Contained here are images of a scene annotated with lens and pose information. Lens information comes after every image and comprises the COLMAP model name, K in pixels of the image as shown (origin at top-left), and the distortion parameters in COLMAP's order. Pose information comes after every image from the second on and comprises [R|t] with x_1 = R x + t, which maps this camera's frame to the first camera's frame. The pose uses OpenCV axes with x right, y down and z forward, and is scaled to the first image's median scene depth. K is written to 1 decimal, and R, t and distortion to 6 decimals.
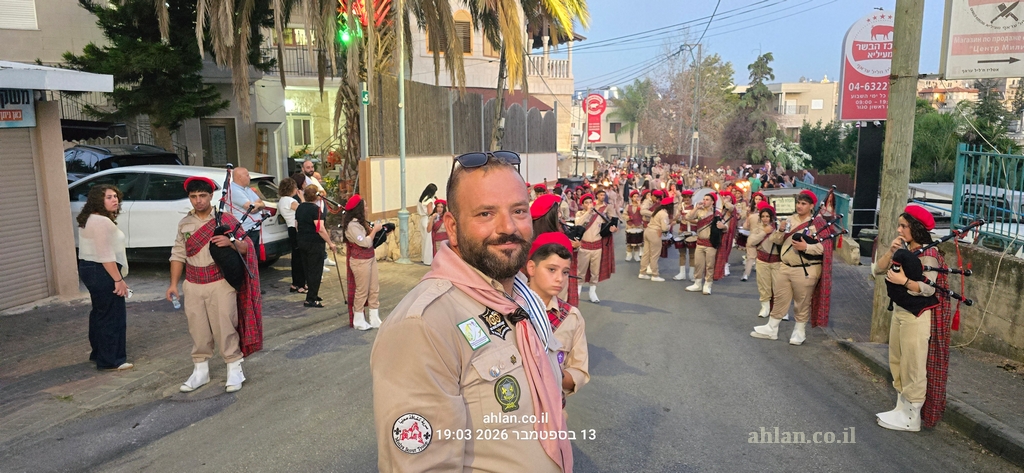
lens RADIAL K [[699.2, 0, 517.5], [0, 699.2, 228.6], [0, 0, 1]] dist [0.067232, -0.059022]
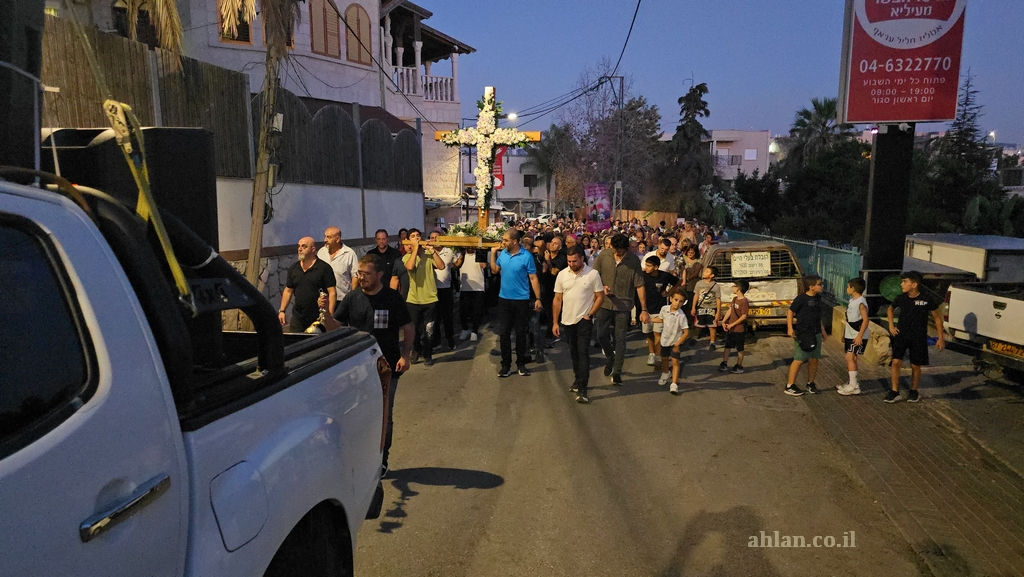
lens RADIAL K [[717.9, 0, 505.6], [0, 717.9, 292.2], [0, 0, 1]] dist [0.059992, -0.057686]
pose [[0.996085, -0.012543, 0.087511, 0.093075], [0.012689, 0.999919, -0.001114, -0.009407], [-0.087490, 0.002220, 0.996163, 0.343827]]
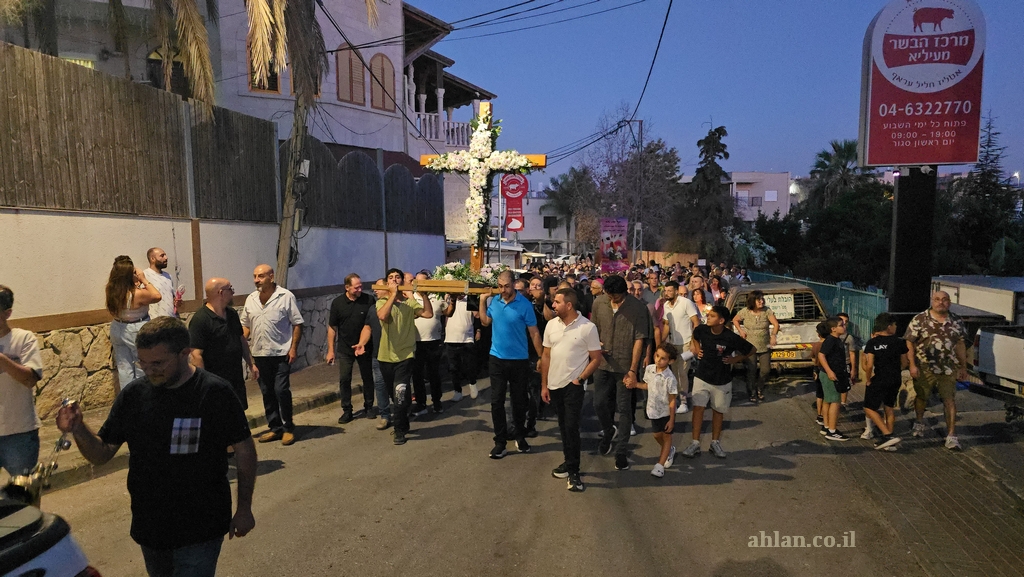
lens RADIAL K [[717.9, 0, 505.6], [0, 717.9, 292.2], [0, 0, 1]] dist [0.059992, -0.057686]
pose [[0.998138, -0.008189, 0.060443, 0.092131], [0.011716, 0.998234, -0.058231, -0.010350], [-0.059860, 0.058830, 0.996472, 0.342210]]
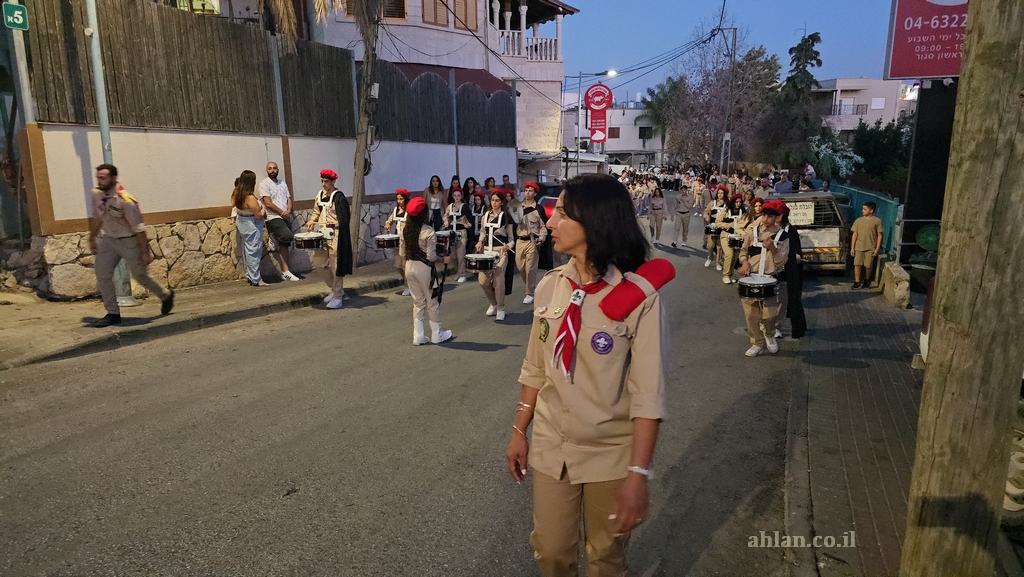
lens RADIAL K [[681.5, 0, 507.7], [0, 681.5, 287.5], [0, 0, 1]] dist [0.056189, -0.048666]
pose [[0.995816, 0.012664, -0.090498, 0.146207], [-0.006638, 0.997759, 0.066578, -0.003988], [0.091138, -0.065698, 0.993669, 0.285280]]
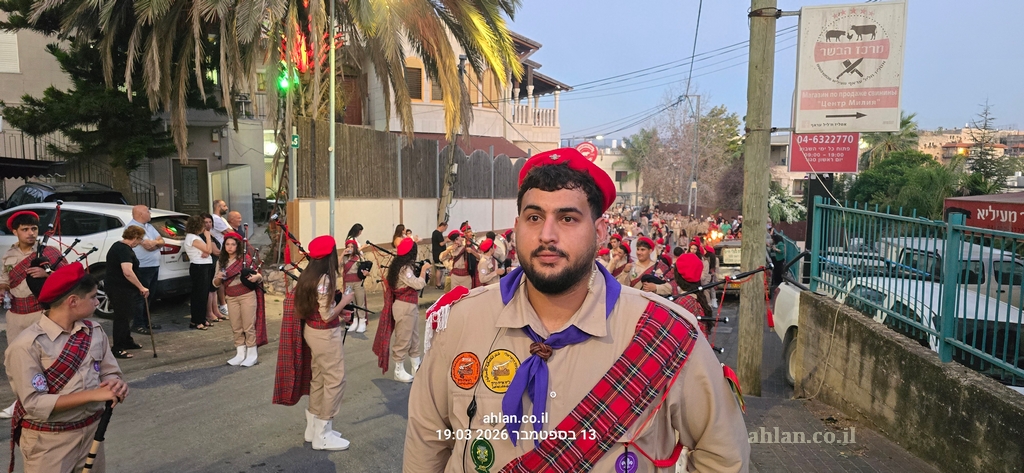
lens RADIAL K [[699.4, 0, 512.0], [0, 699.4, 236.5], [0, 0, 1]] dist [0.067188, -0.062012]
pose [[0.998854, 0.021881, -0.042561, 0.091729], [-0.024166, 0.998251, -0.053945, 0.000804], [0.041306, 0.054912, 0.997636, -0.006037]]
